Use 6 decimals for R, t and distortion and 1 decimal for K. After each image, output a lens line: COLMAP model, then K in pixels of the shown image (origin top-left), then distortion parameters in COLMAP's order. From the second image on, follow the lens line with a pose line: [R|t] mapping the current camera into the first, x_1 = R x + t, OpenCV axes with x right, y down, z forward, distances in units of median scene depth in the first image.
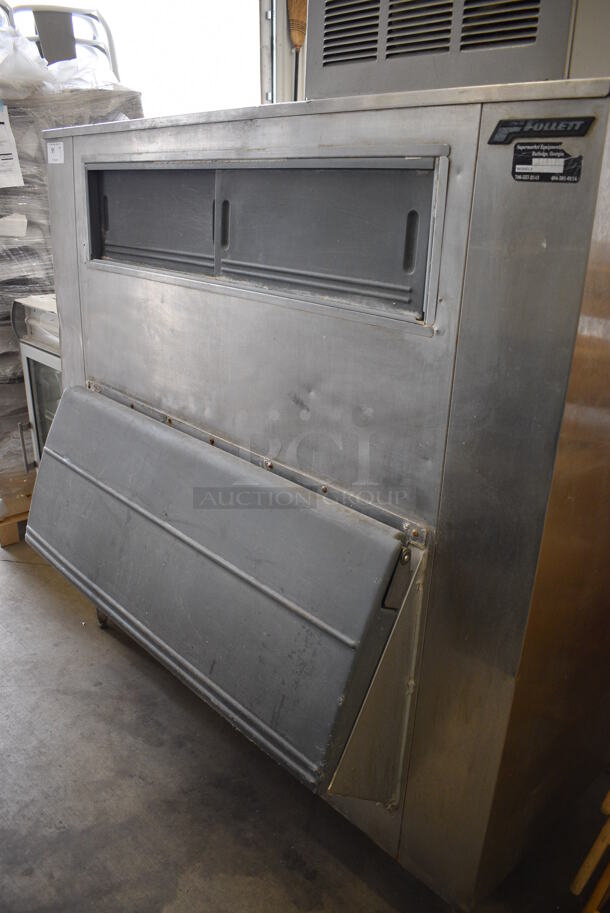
lens RADIAL K [[712.8, 0, 305.0], [0, 712.8, 456.5], [0, 0, 1]] dist [-0.091630, 0.008720]
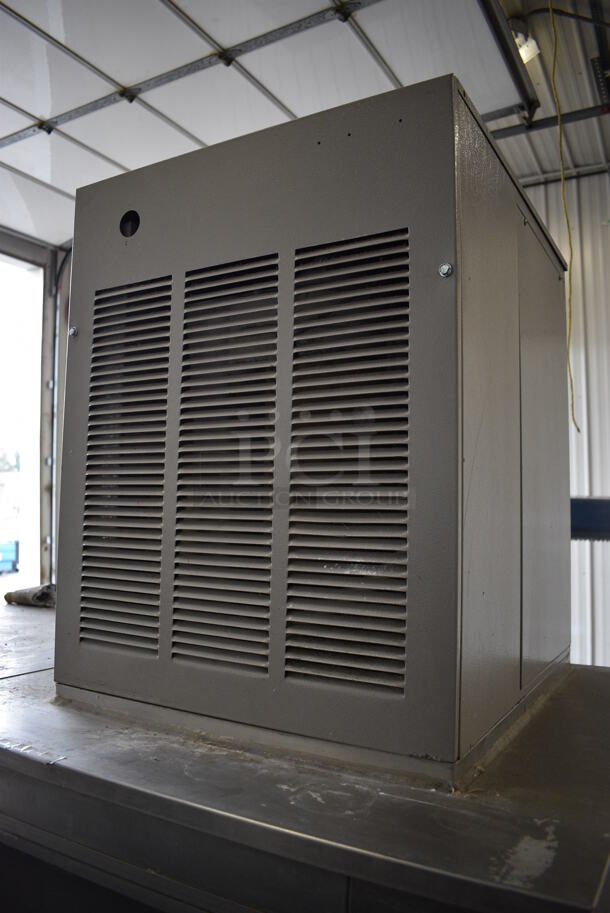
lens RADIAL K [[712.8, 0, 305.0], [0, 712.8, 456.5], [0, 0, 1]] dist [-0.091630, 0.008720]
pose [[0.958045, 0.004617, 0.286580, 0.039690], [0.115245, 0.909277, -0.399917, -0.422672], [-0.262427, 0.416165, 0.870597, 0.259577]]
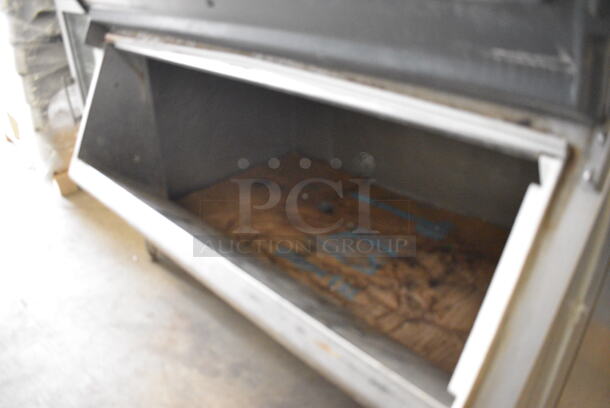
lens RADIAL K [[476.2, 0, 305.0], [0, 476.2, 204.0], [0, 0, 1]] dist [-0.091630, 0.008720]
pose [[0.998455, -0.055053, 0.007502, -0.108311], [0.053612, 0.990051, 0.130092, 0.141367], [-0.014590, -0.129489, 0.991473, 0.550022]]
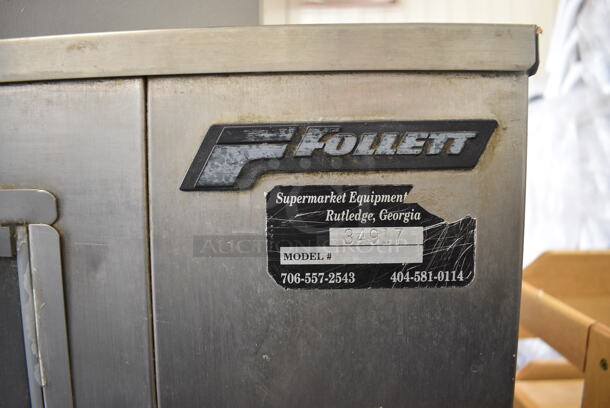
lens RADIAL K [[476.2, 0, 305.0], [0, 476.2, 204.0], [0, 0, 1]] dist [-0.091630, 0.008720]
pose [[0.726265, -0.102773, 0.679689, 0.103639], [0.268171, 0.952776, -0.142483, -0.276655], [-0.632948, 0.285753, 0.719529, 0.559128]]
